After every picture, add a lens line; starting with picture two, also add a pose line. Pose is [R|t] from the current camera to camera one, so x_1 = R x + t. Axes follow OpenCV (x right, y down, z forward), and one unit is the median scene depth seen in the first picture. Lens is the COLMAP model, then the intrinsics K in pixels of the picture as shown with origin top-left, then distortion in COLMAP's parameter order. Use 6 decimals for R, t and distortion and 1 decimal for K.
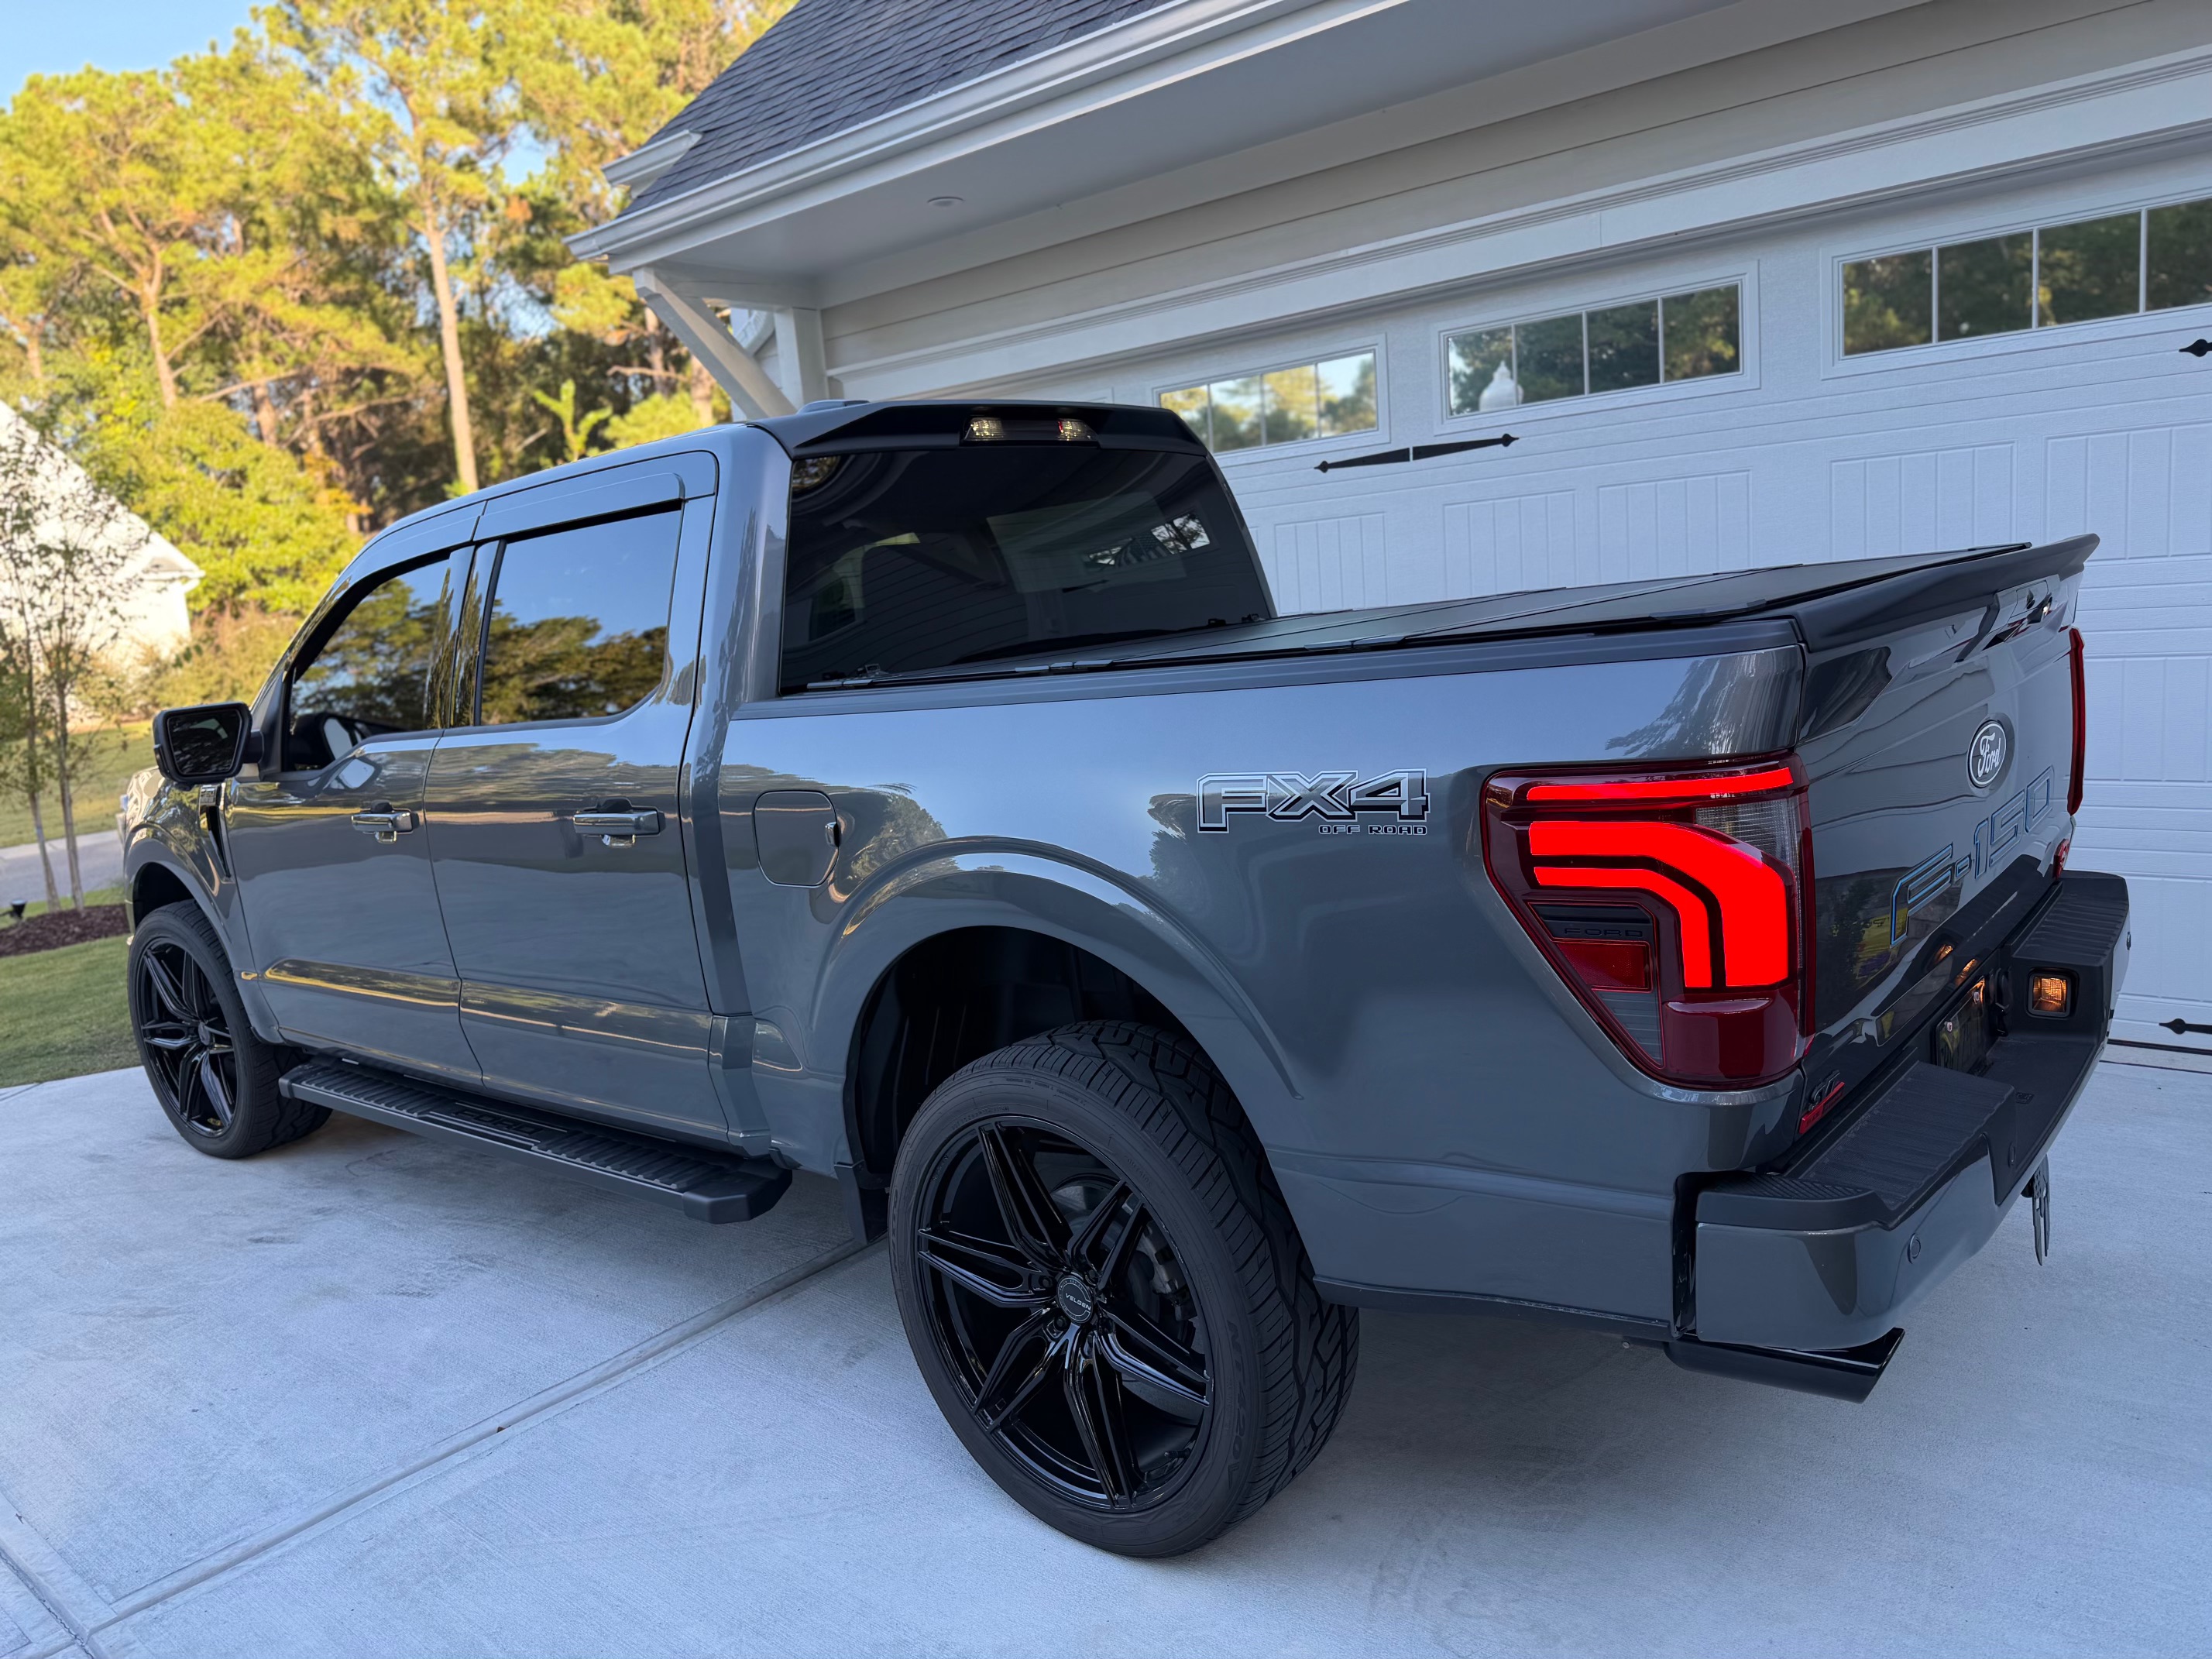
lens RADIAL K [[1646.0, 0, 1103.9], [0, 1646.0, 830.6], [0, 0, 1]] dist [0.027685, -0.032167]
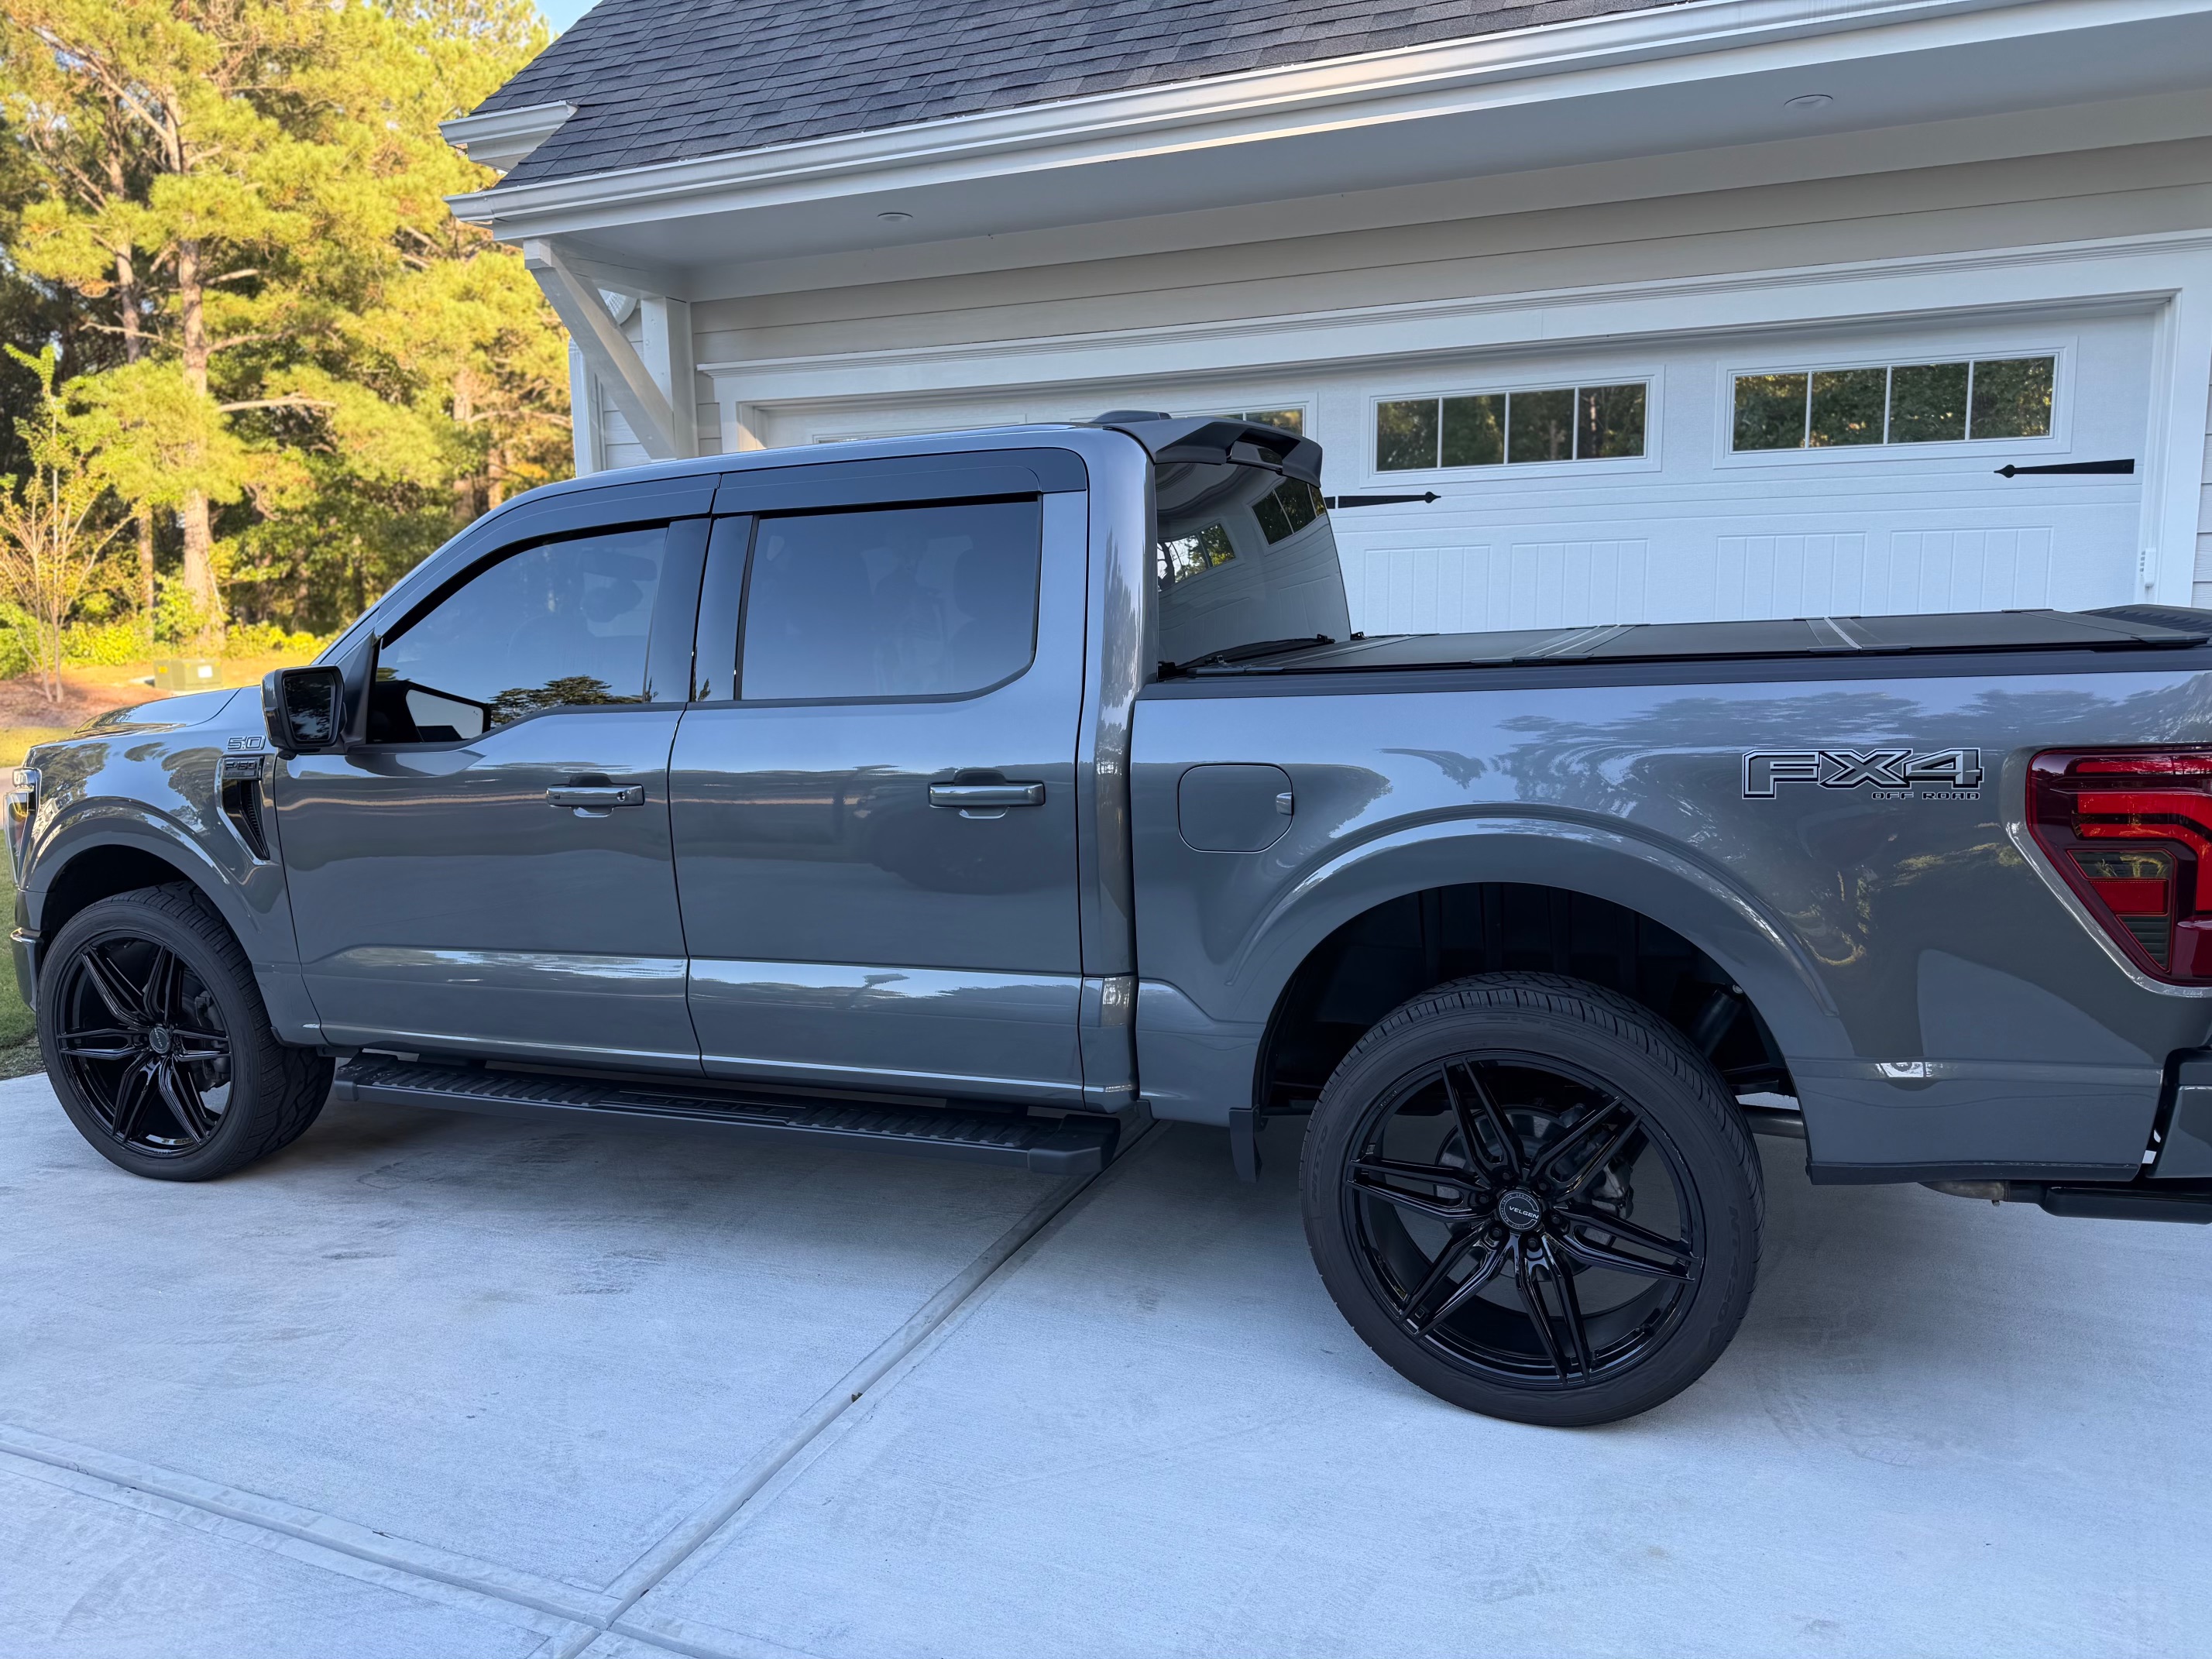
lens RADIAL K [[1646.0, 0, 1110.9], [0, 1646.0, 832.1], [0, 0, 1]] dist [0.027685, -0.032167]
pose [[0.946152, 0.017950, 0.323226, -0.417842], [-0.010763, 0.999654, -0.024008, 0.032199], [-0.323545, 0.019236, 0.946017, -0.003460]]
